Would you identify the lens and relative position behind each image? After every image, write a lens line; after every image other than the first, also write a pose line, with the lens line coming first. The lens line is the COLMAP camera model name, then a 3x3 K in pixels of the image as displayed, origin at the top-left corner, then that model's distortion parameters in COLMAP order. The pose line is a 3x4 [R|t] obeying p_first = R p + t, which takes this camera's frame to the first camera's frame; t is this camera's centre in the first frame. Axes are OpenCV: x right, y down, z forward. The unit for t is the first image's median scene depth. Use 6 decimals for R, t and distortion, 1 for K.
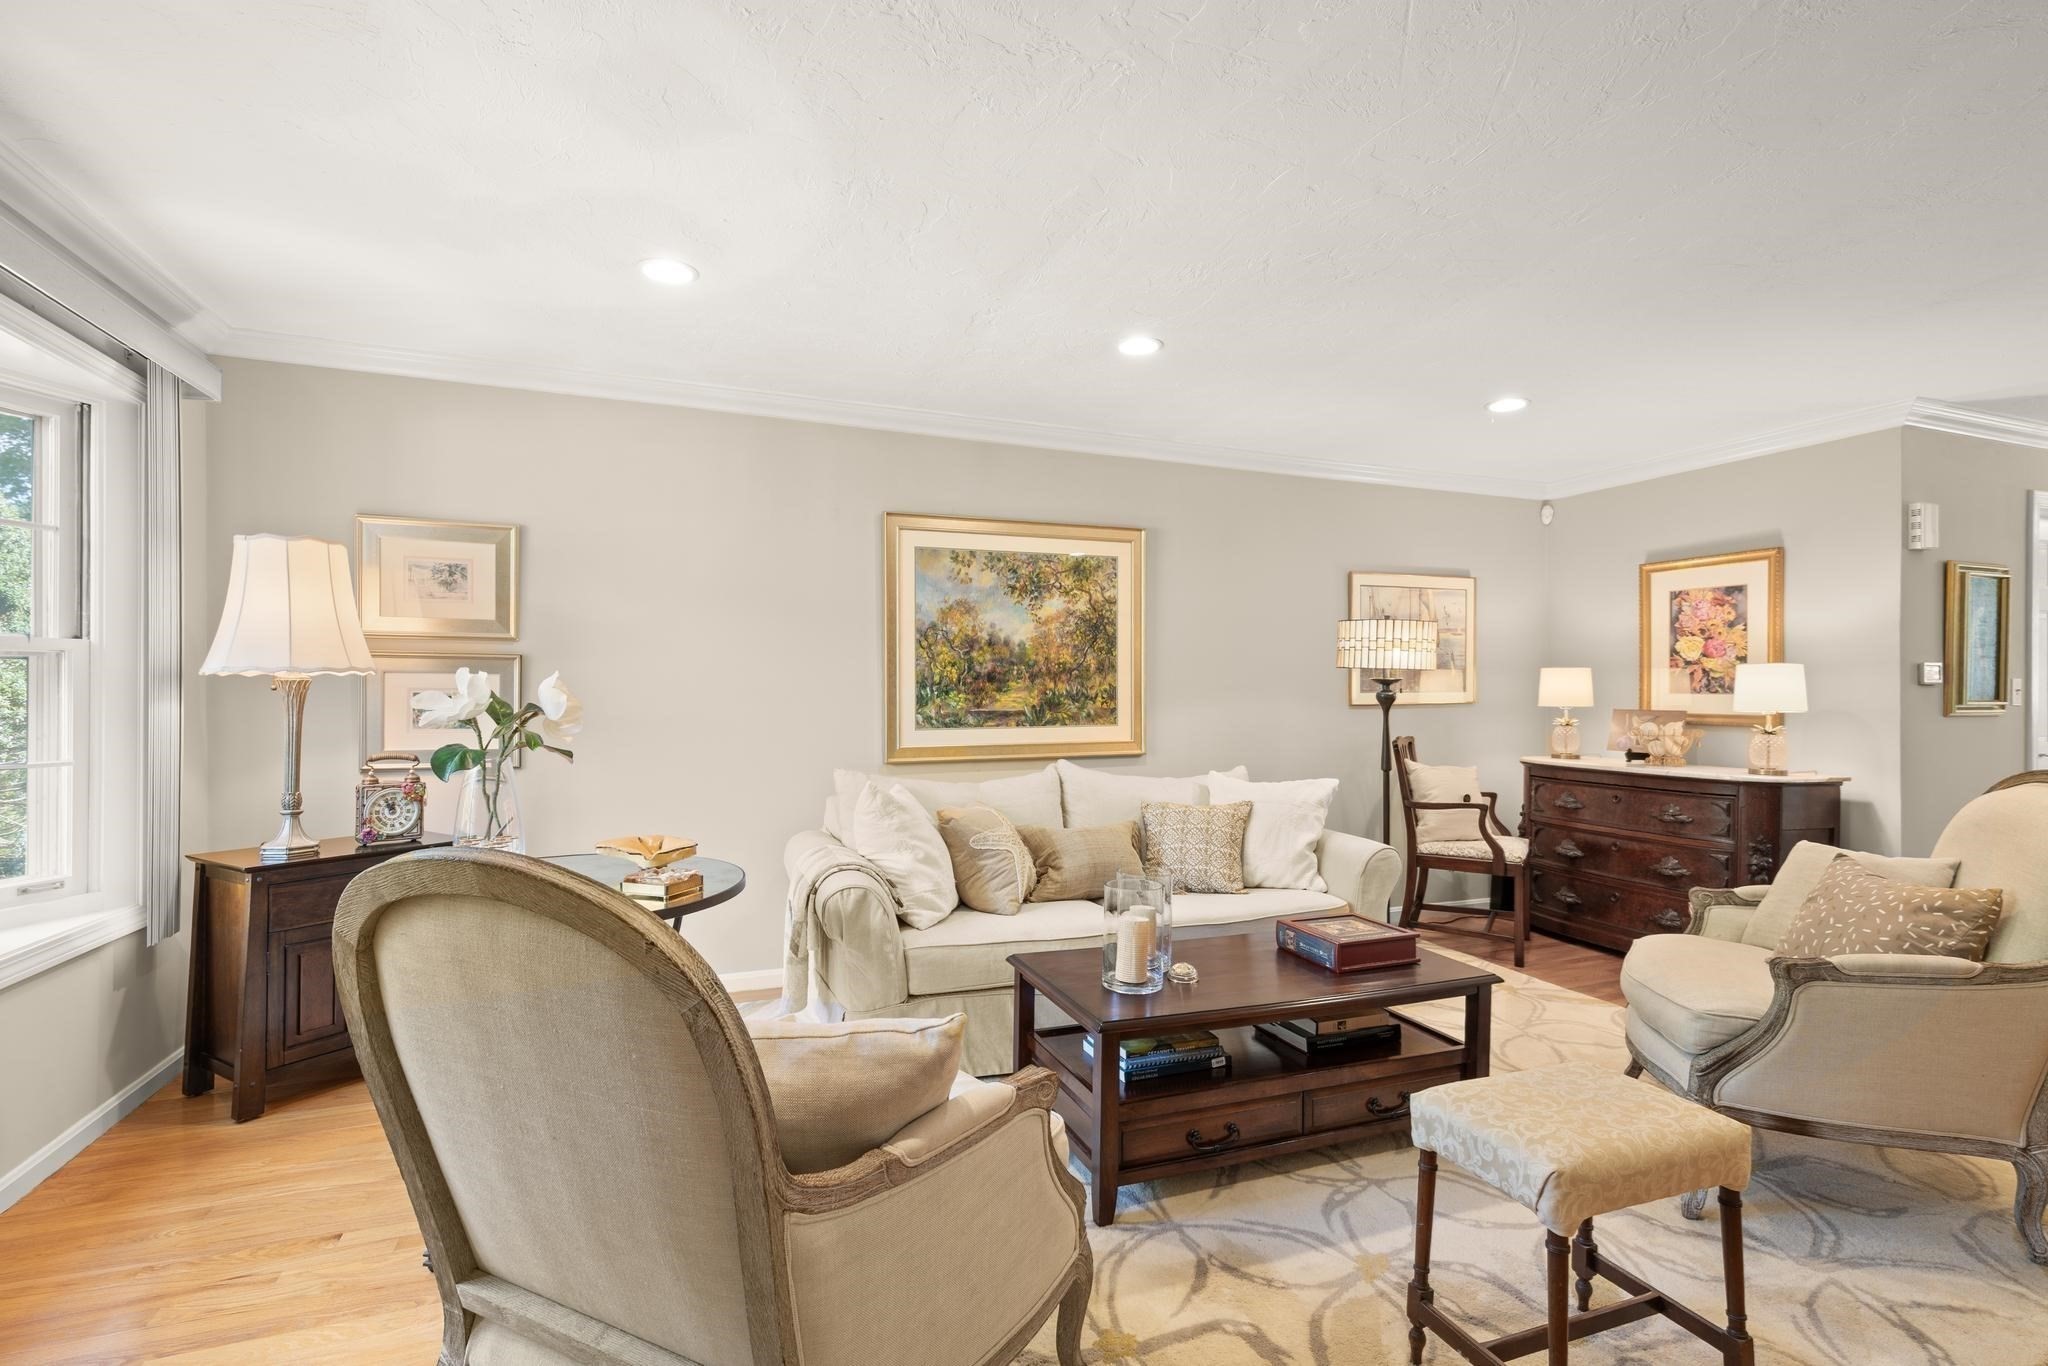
lens RADIAL K [[944.9, 0, 1060.0], [0, 944.9, 692.2], [0, 0, 1]] dist [0.003692, 0.000344]
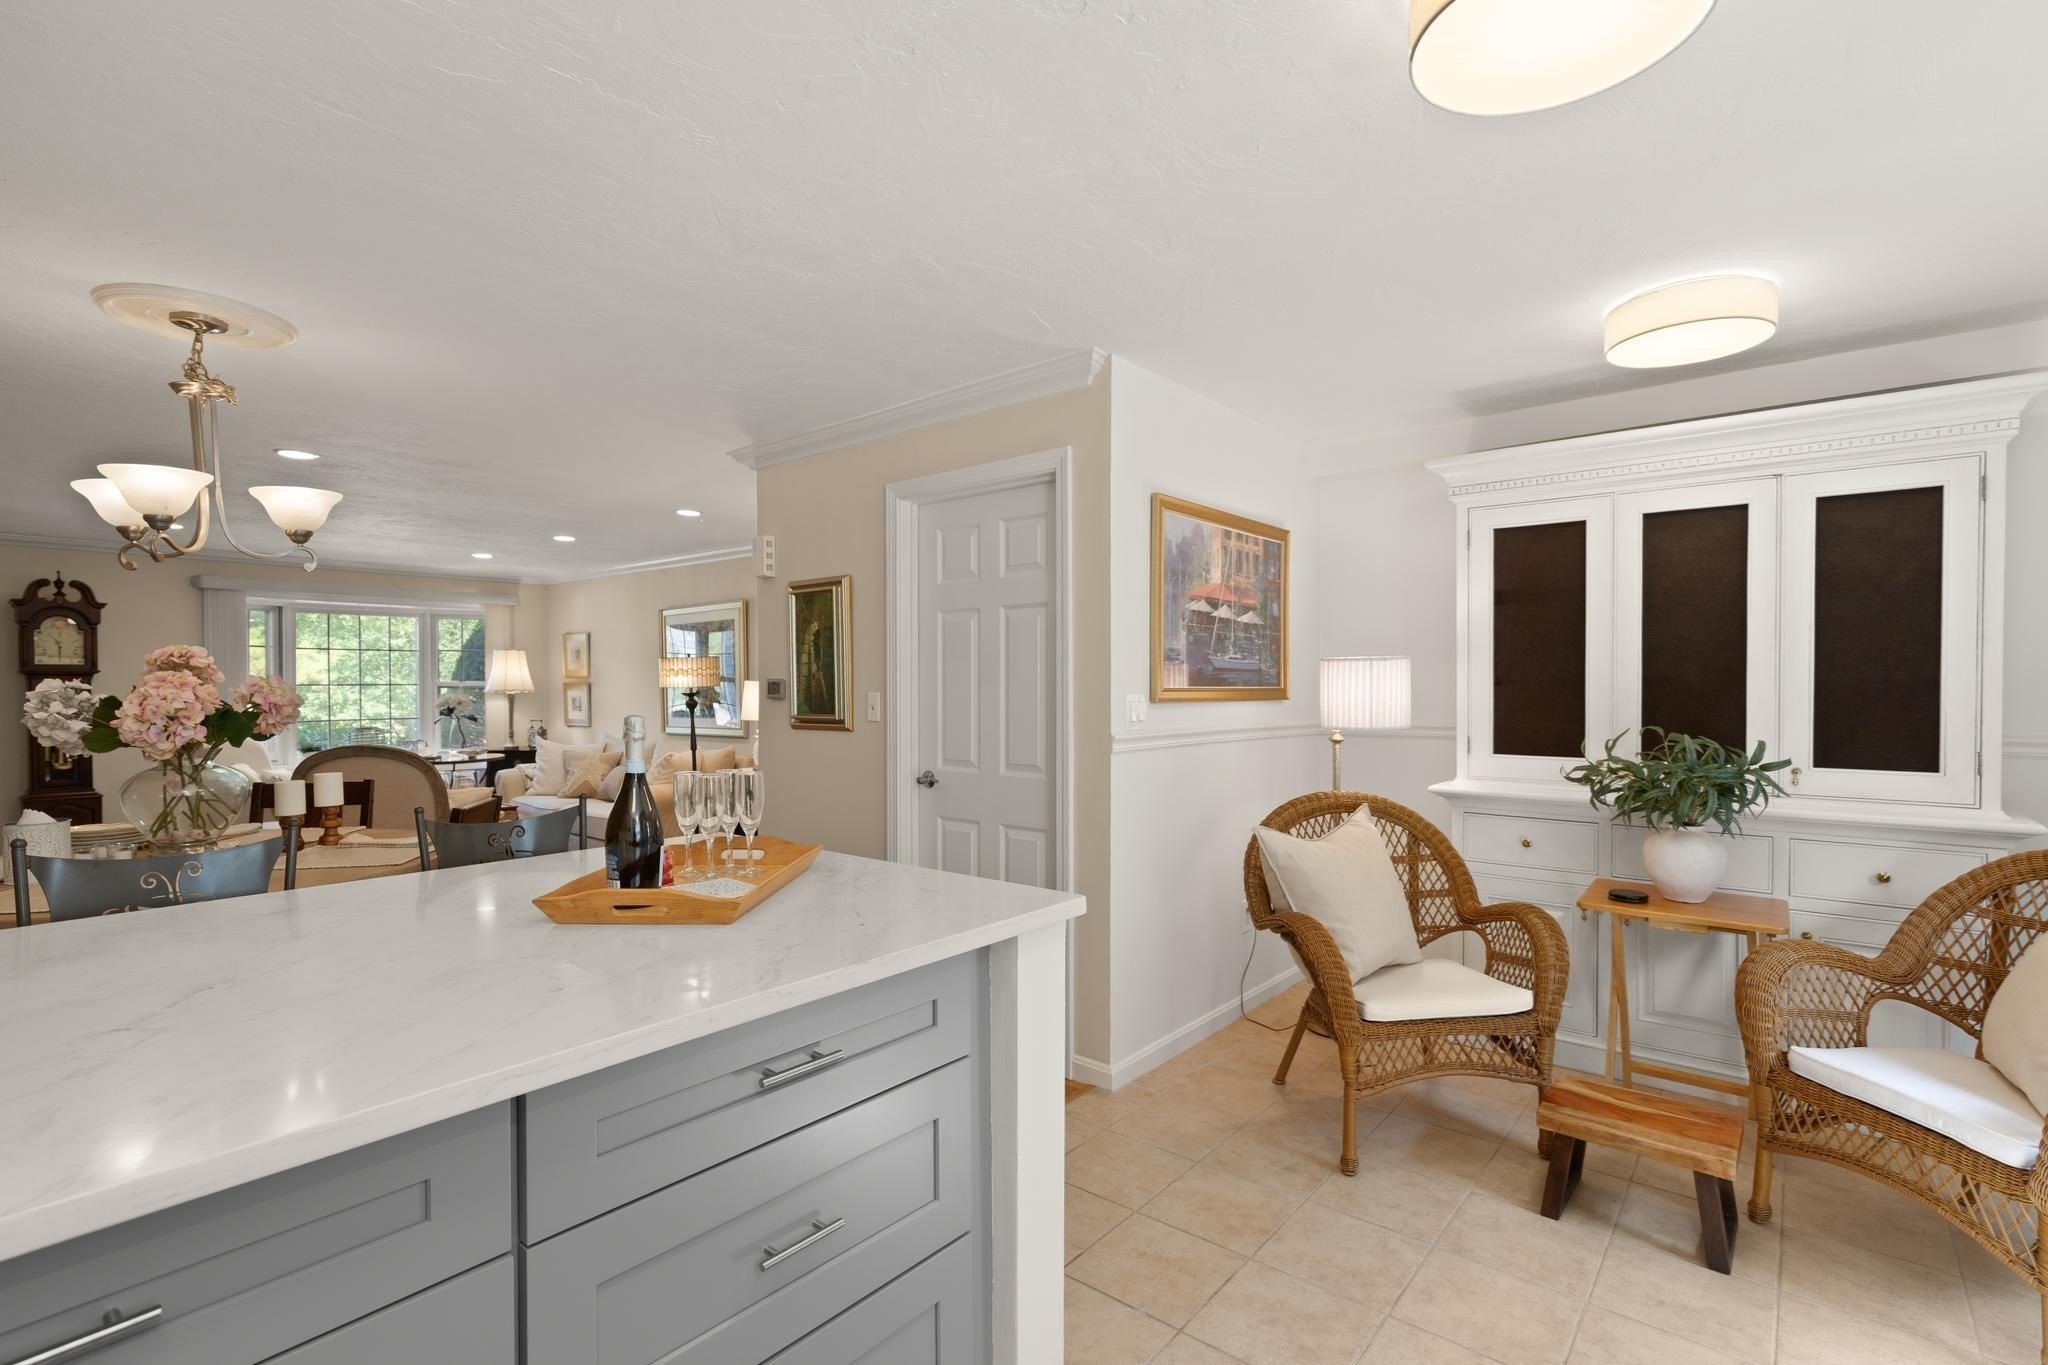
lens RADIAL K [[944.9, 0, 1017.8], [0, 944.9, 686.0], [0, 0, 1]] dist [0.003692, 0.000344]
pose [[0.457786, -0.002919, -0.889058, 1.886697], [0.002800, 0.999994, -0.001841, -0.019111], [0.889058, -0.001647, 0.457792, 0.722752]]
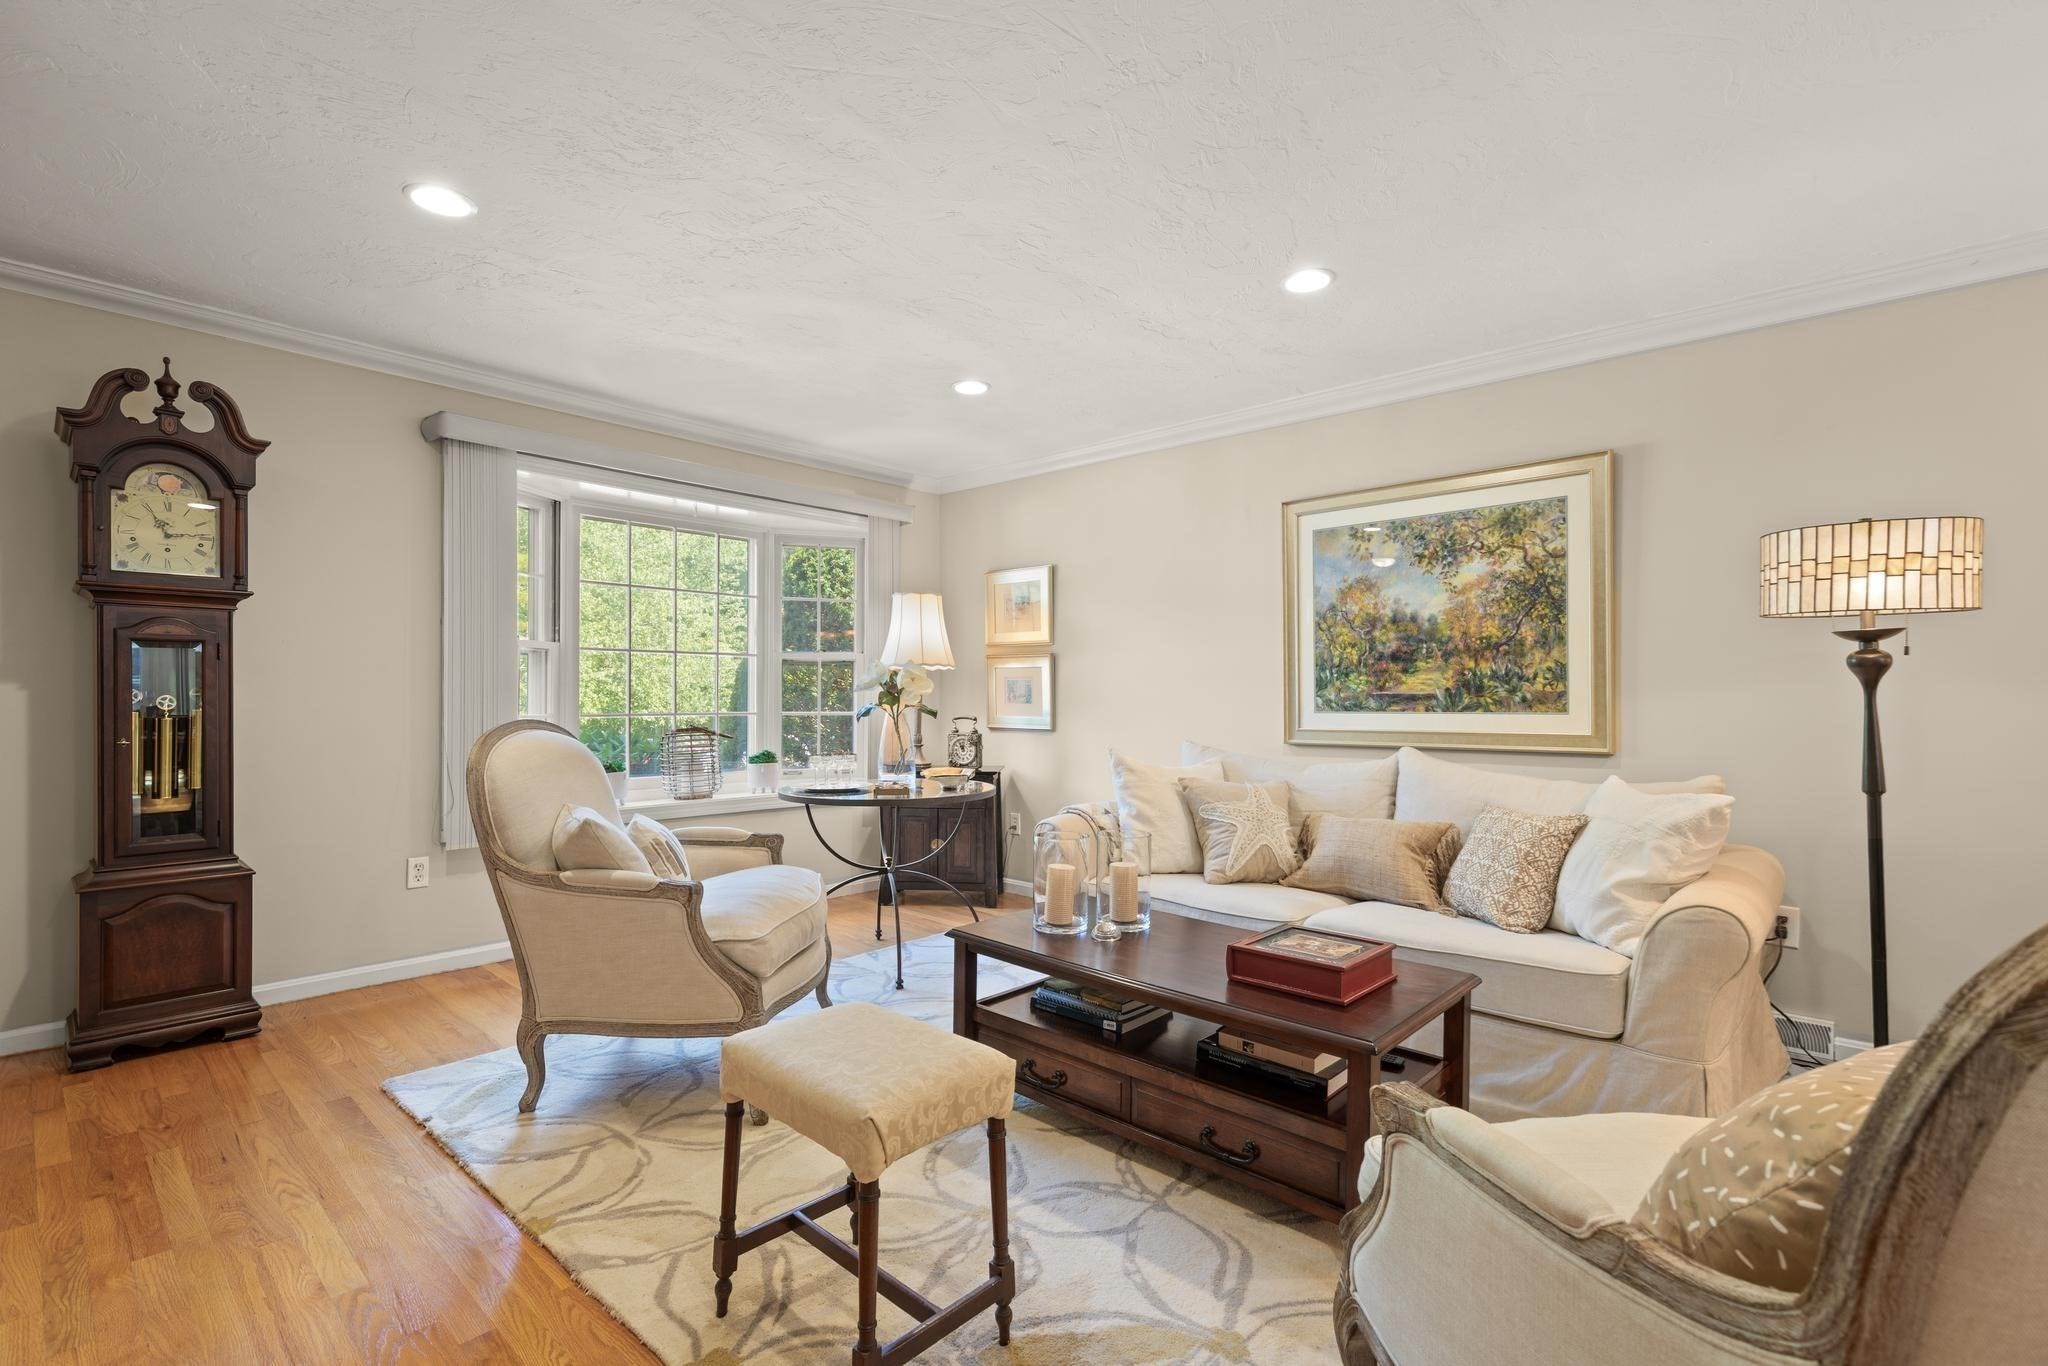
lens RADIAL K [[944.9, 0, 1031.7], [0, 944.9, 697.9], [0, 0, 1]] dist [0.003692, 0.000344]
pose [[0.424958, -0.003330, -0.905207, 0.612195], [-0.004941, 0.999970, -0.005998, 0.030868], [0.905200, 0.007021, 0.424928, 0.294122]]
